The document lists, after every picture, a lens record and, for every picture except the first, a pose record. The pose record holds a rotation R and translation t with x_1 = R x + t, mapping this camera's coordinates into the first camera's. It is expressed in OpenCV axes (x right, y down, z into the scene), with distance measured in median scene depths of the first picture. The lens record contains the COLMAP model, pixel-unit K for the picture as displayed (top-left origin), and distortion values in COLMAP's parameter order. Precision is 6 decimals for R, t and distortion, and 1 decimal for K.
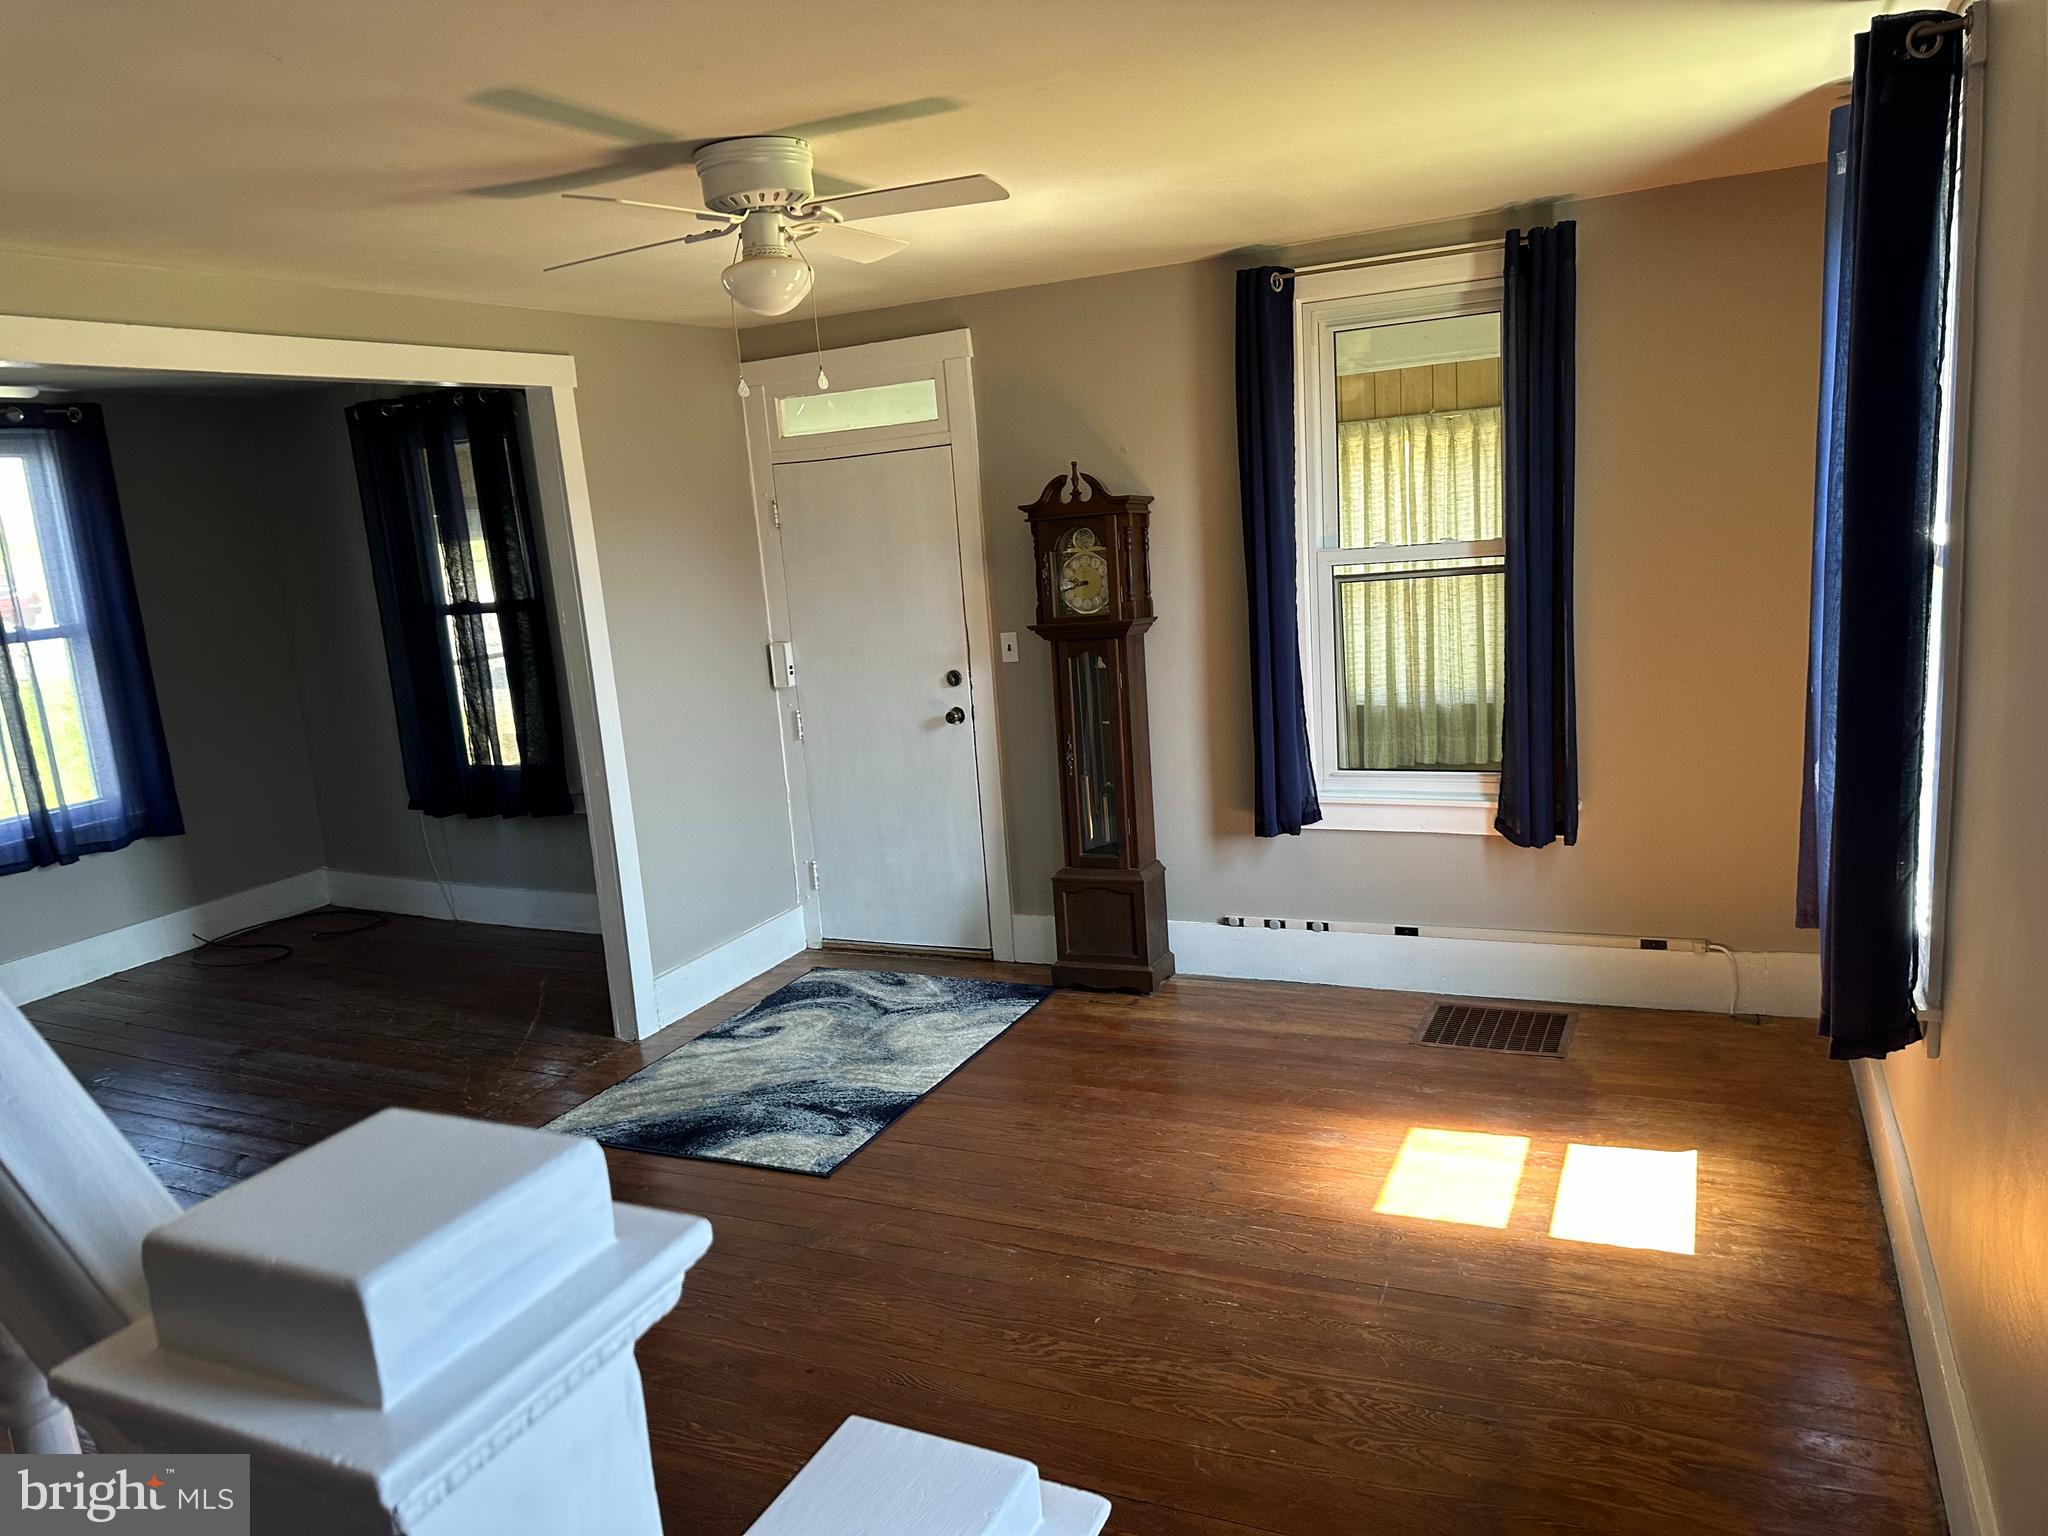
lens RADIAL K [[1477.2, 0, 1024.0], [0, 1477.2, 768.0], [0, 0, 1]] dist [0.027341, 0.001317]
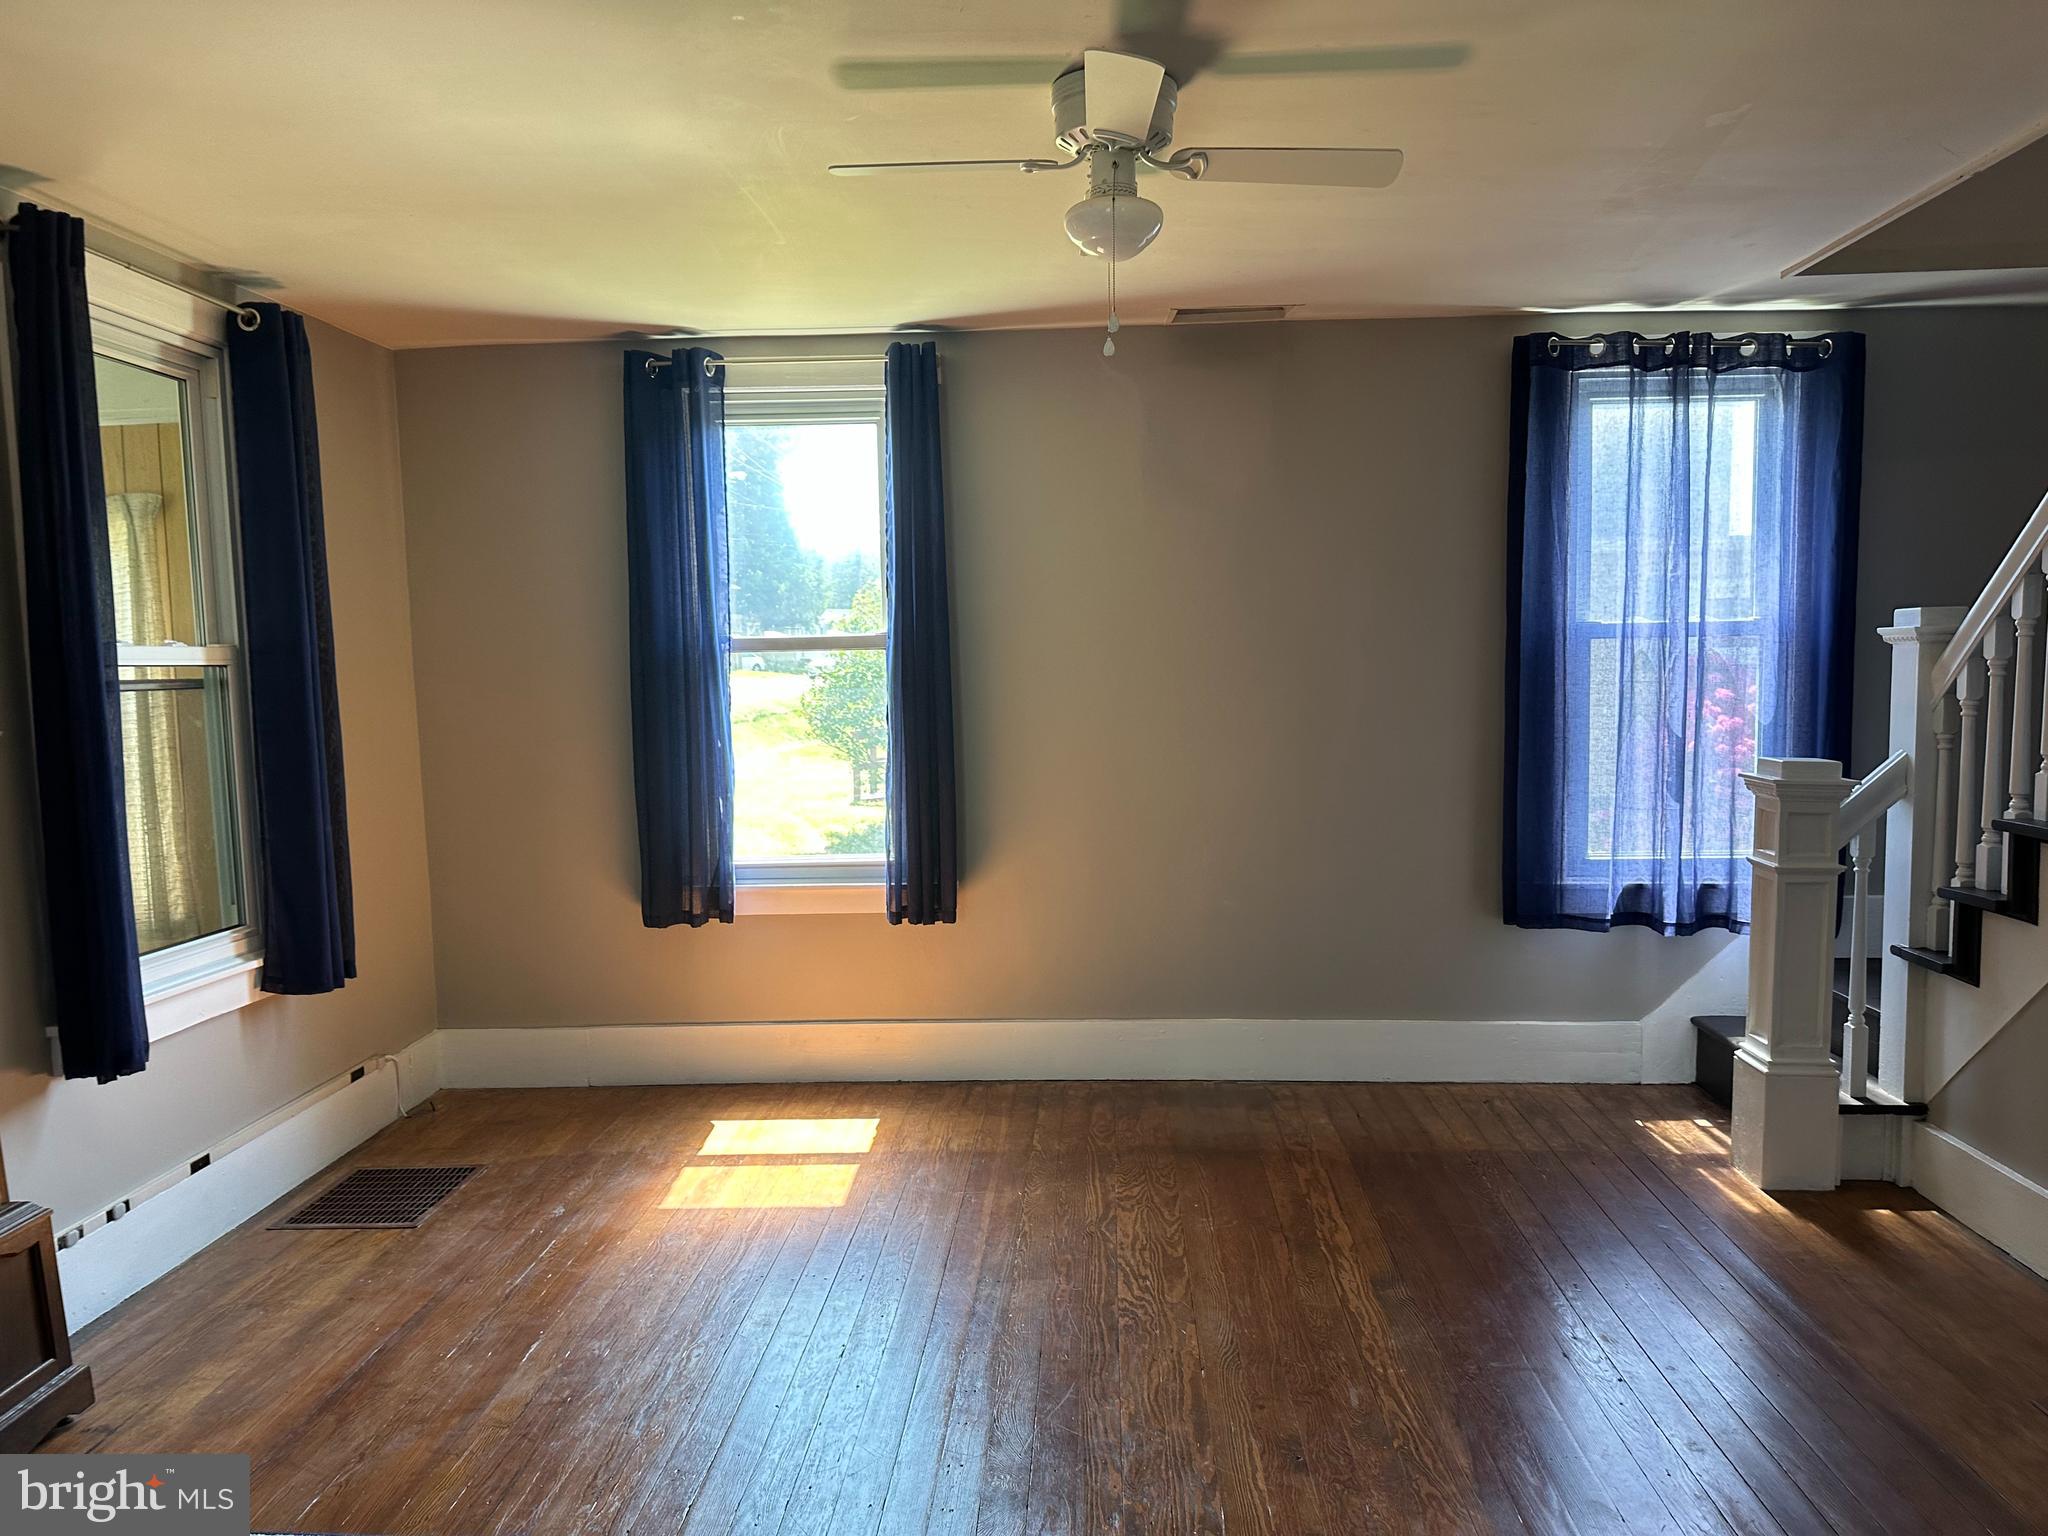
lens RADIAL K [[1477.2, 0, 1024.0], [0, 1477.2, 768.0], [0, 0, 1]] dist [0.027341, 0.001317]
pose [[-0.401787, 0.019234, 0.915531, -0.667704], [0.214052, 0.974055, 0.073474, -0.054515], [-0.890364, 0.225493, -0.395480, 1.004428]]
